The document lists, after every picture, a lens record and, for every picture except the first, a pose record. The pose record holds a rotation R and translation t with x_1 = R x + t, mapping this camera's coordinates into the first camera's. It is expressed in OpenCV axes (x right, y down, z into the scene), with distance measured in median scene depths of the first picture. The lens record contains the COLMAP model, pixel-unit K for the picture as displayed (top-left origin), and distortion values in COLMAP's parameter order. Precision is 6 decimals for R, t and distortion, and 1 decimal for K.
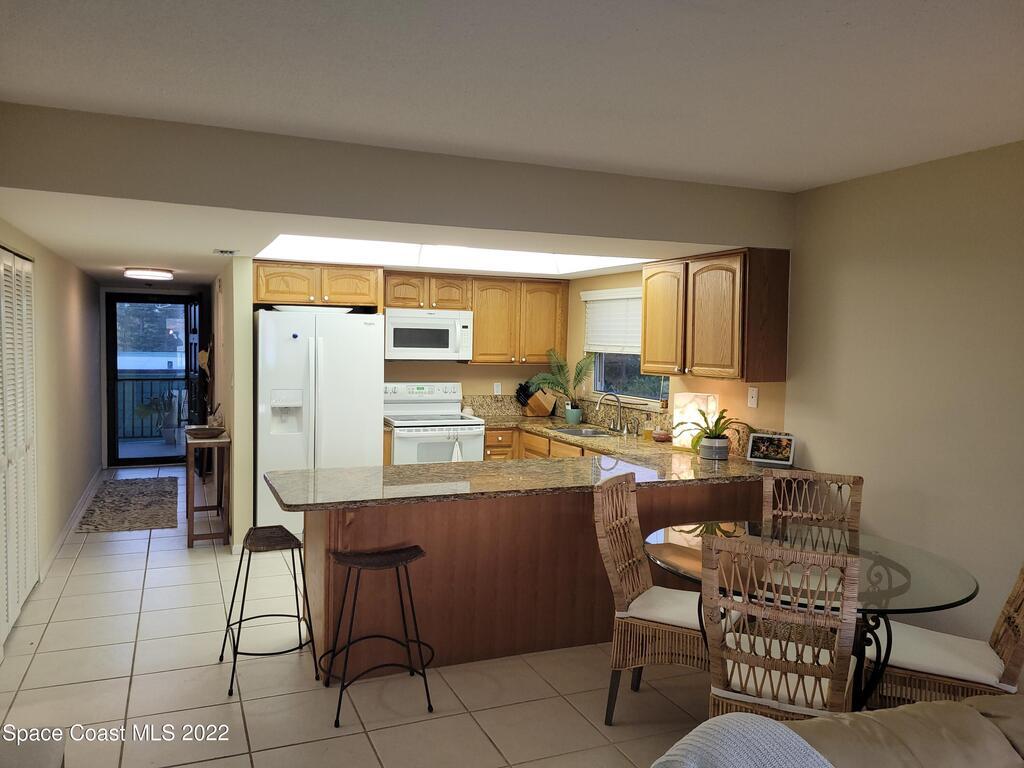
lens RADIAL K [[776.8, 0, 510.5], [0, 776.8, 383.4], [0, 0, 1]] dist [0.067843, -0.046645]
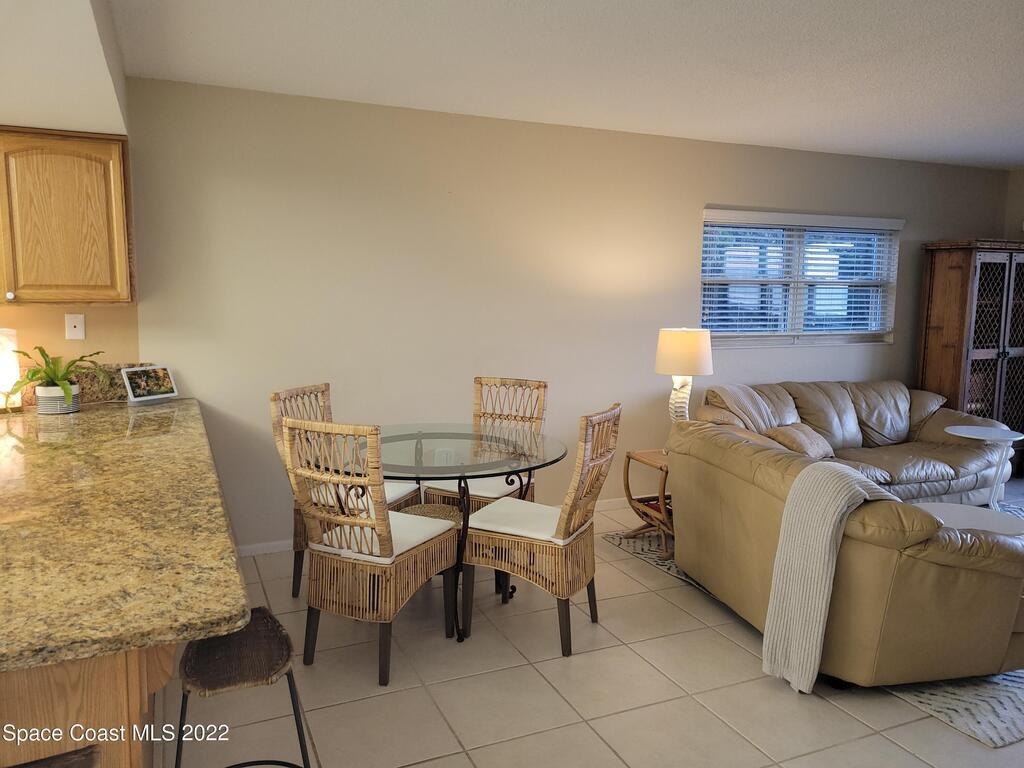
lens RADIAL K [[776.8, 0, 515.0], [0, 776.8, 374.1], [0, 0, 1]] dist [0.067843, -0.046645]
pose [[-0.018926, -0.135283, 0.990626, -0.393126], [0.046090, 0.989632, 0.136027, -0.018374], [-0.998758, 0.048233, -0.012495, 0.457740]]
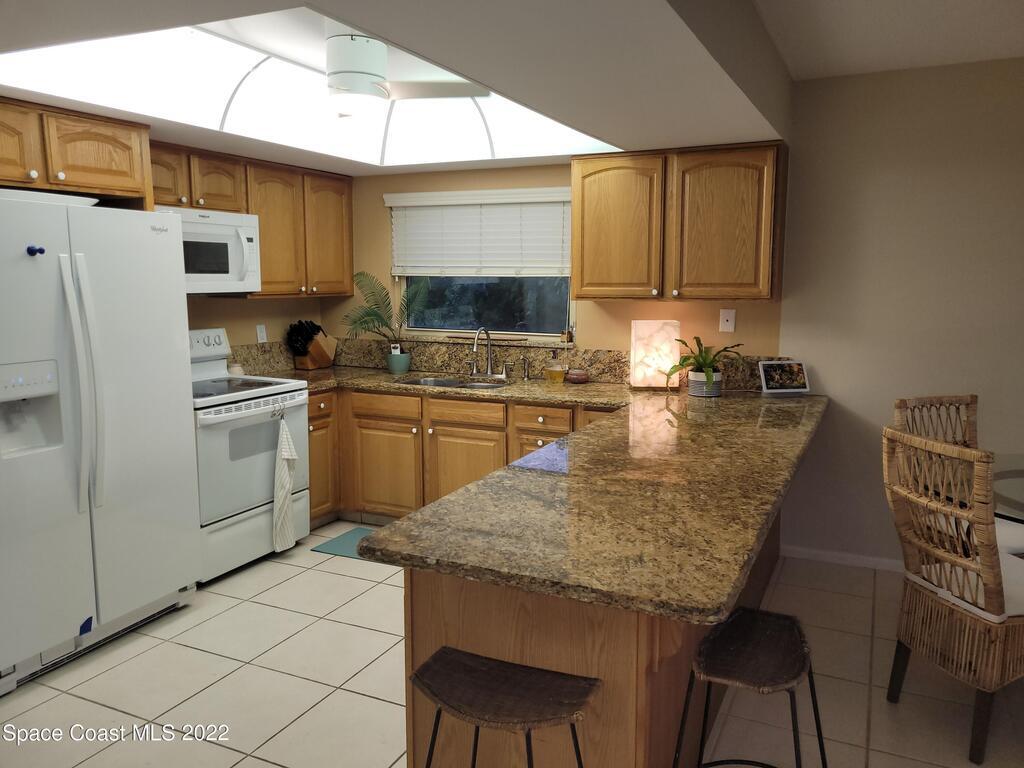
lens RADIAL K [[776.8, 0, 517.5], [0, 776.8, 380.7], [0, 0, 1]] dist [0.067843, -0.046645]
pose [[0.745630, -0.108185, 0.657519, -0.358915], [0.050688, 0.993082, 0.105917, -0.016167], [-0.664429, -0.045647, 0.745956, 0.401652]]
